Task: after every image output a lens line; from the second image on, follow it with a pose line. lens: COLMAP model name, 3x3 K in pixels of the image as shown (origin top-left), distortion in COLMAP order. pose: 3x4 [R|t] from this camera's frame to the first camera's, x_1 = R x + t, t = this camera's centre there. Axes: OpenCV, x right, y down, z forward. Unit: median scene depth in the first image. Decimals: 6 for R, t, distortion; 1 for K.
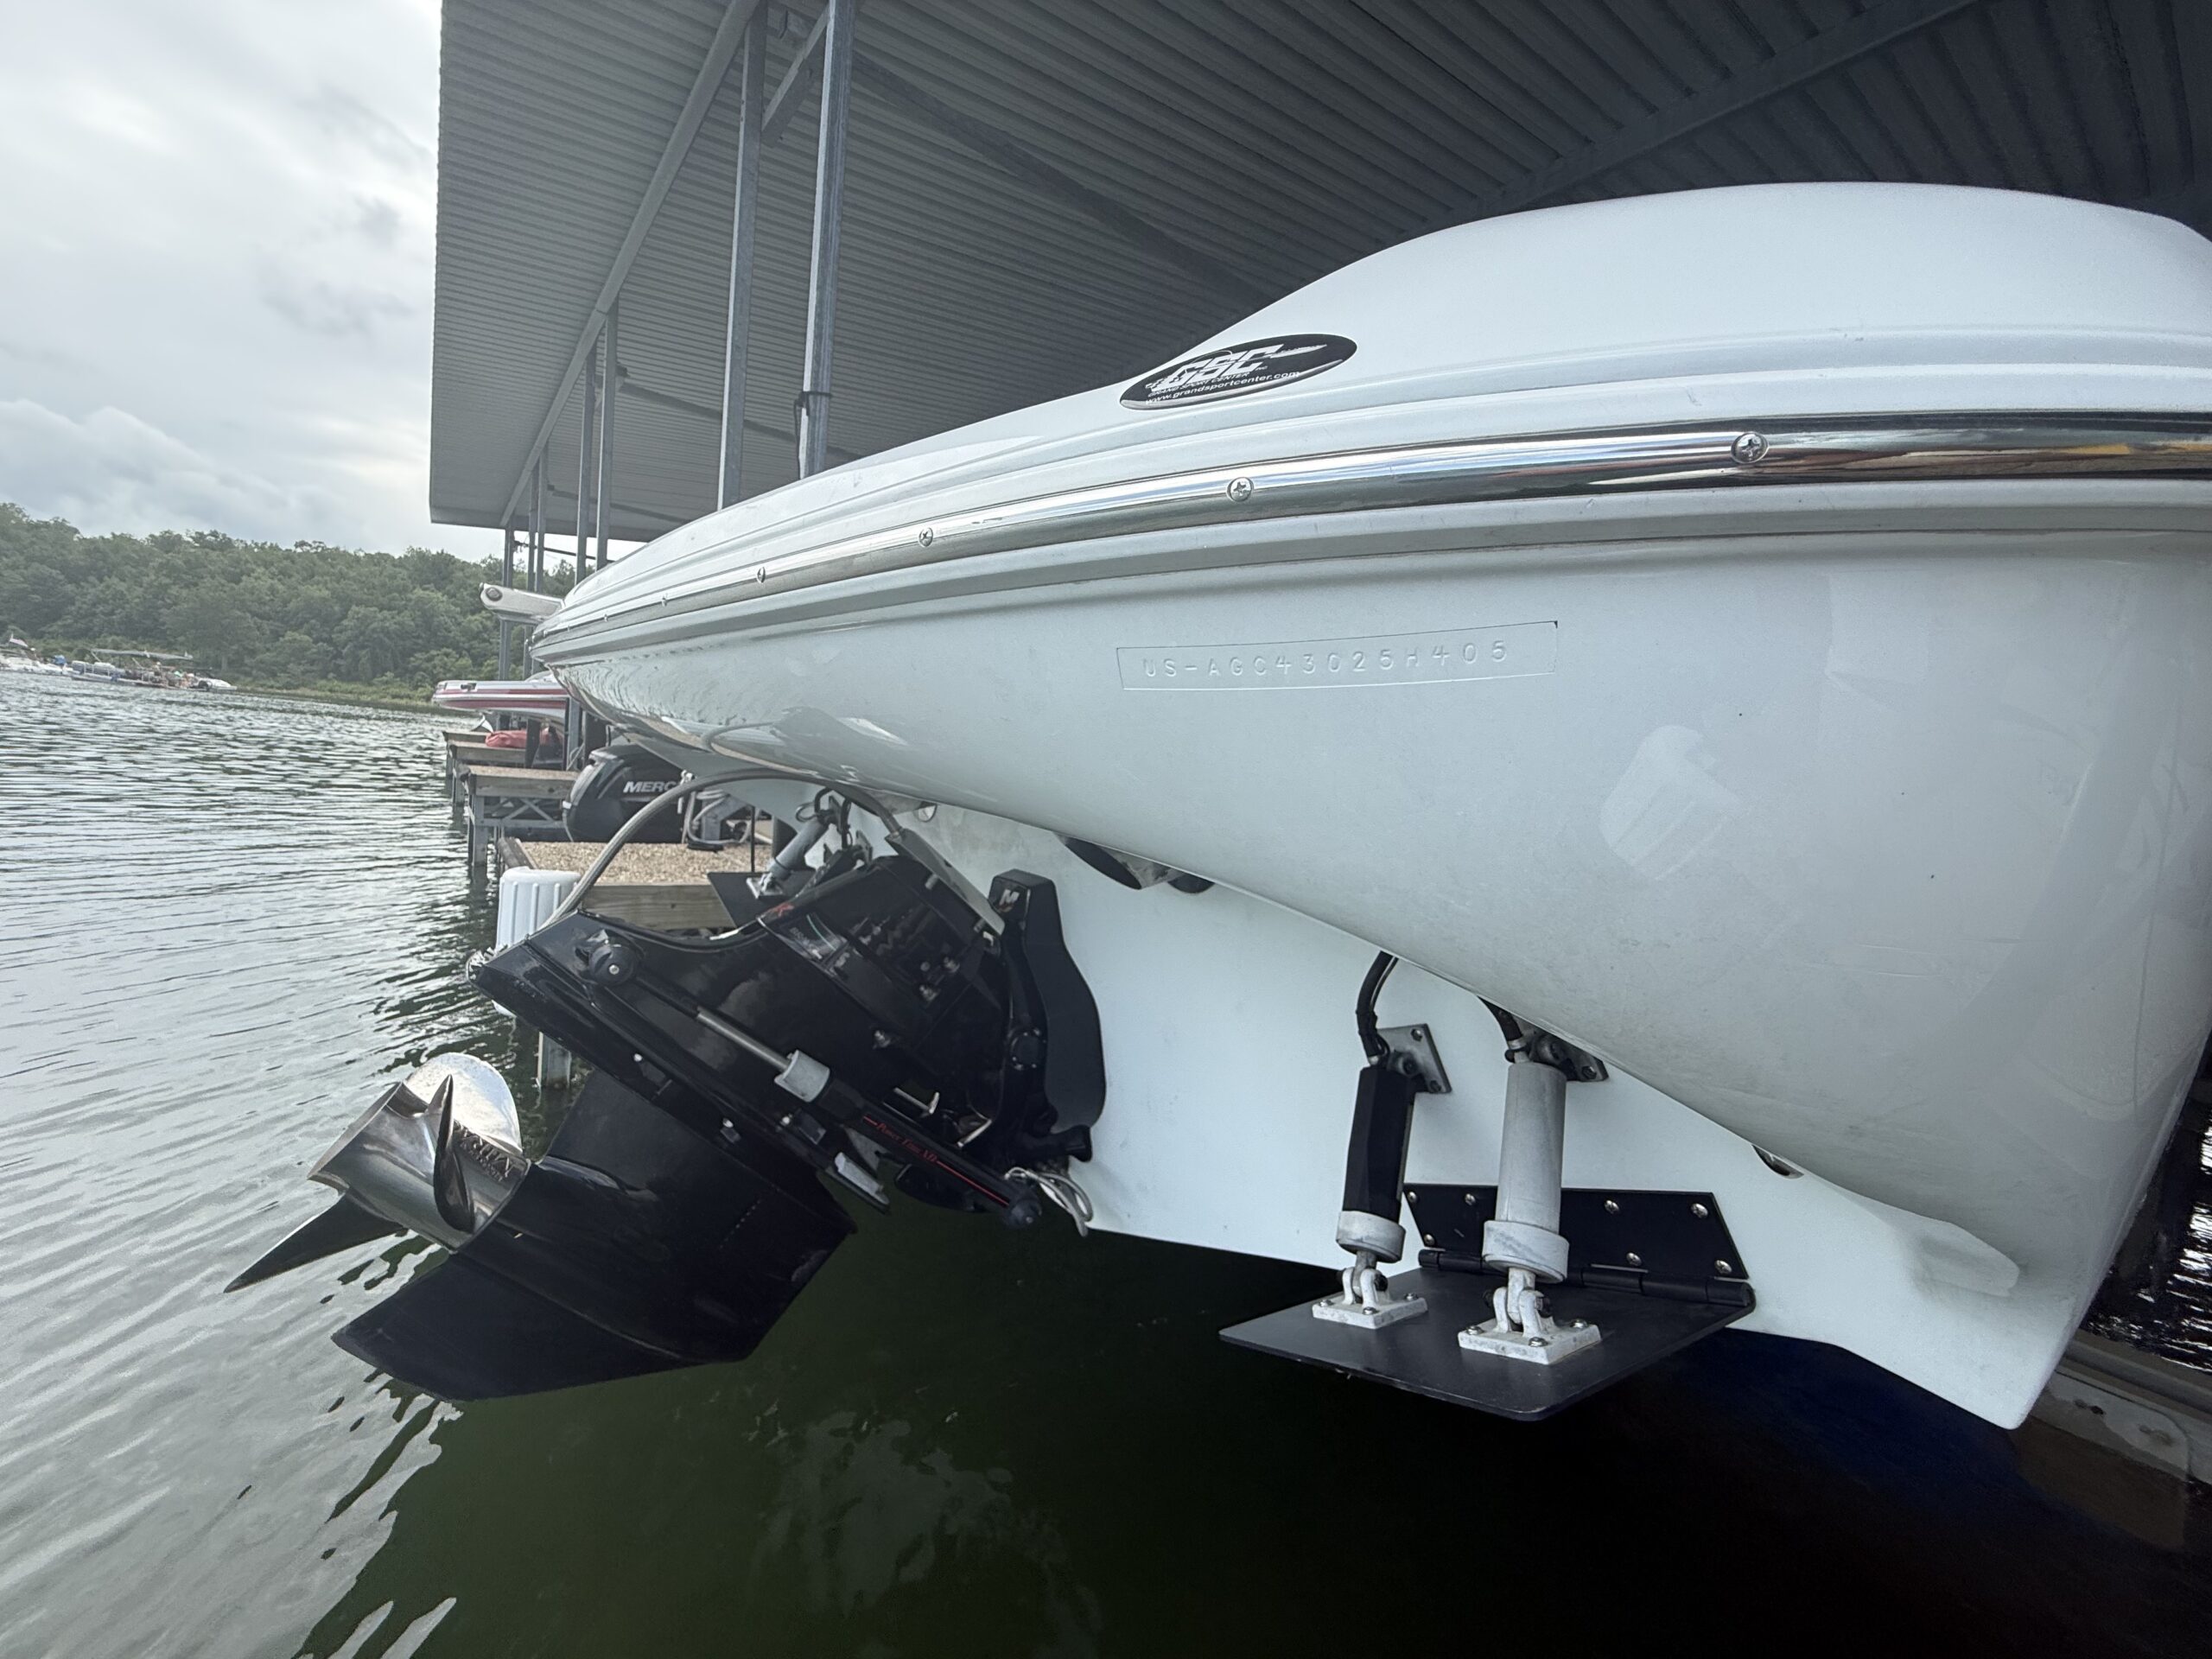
lens RADIAL K [[887.0, 0, 1105.6], [0, 887.0, 830.2], [0, 0, 1]] dist [-0.001376, -0.000015]
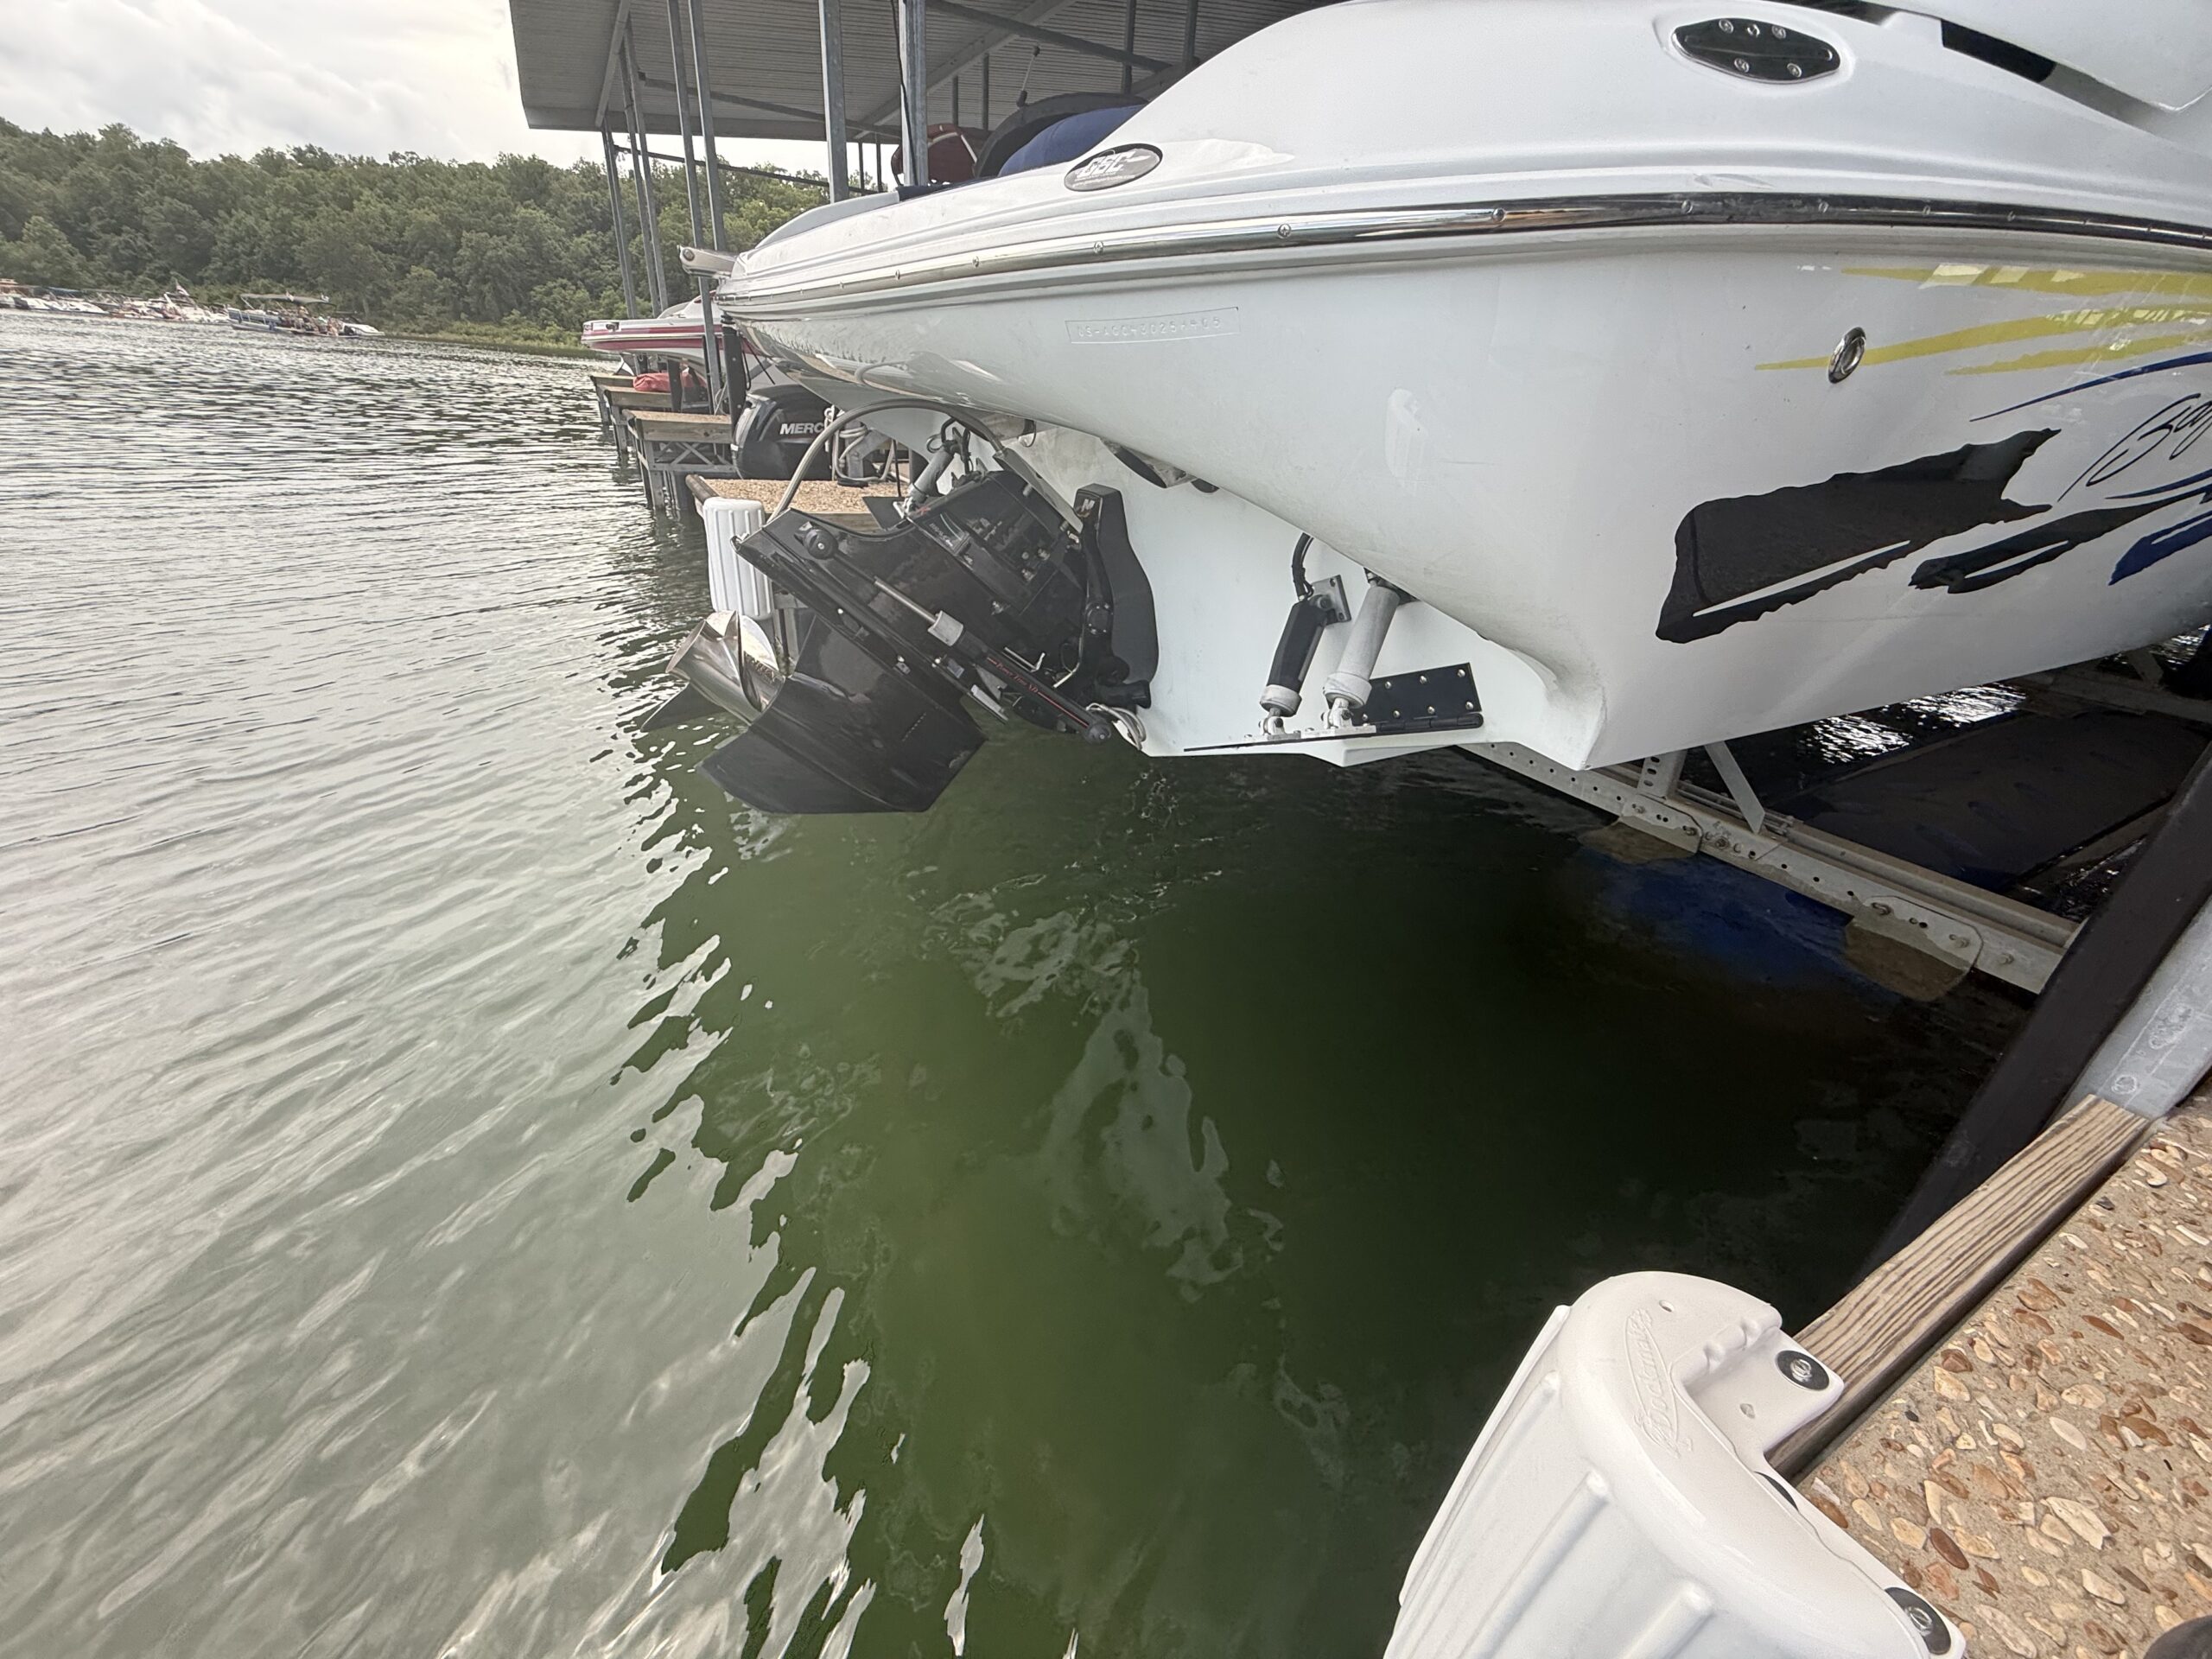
lens RADIAL K [[887.0, 0, 1105.6], [0, 887.0, 830.2], [0, 0, 1]] dist [-0.001376, -0.000015]
pose [[0.988357, 0.047690, -0.144486, 0.054932], [0.009017, 0.929582, 0.368505, 0.016794], [0.151885, -0.365517, 0.918329, -0.159740]]
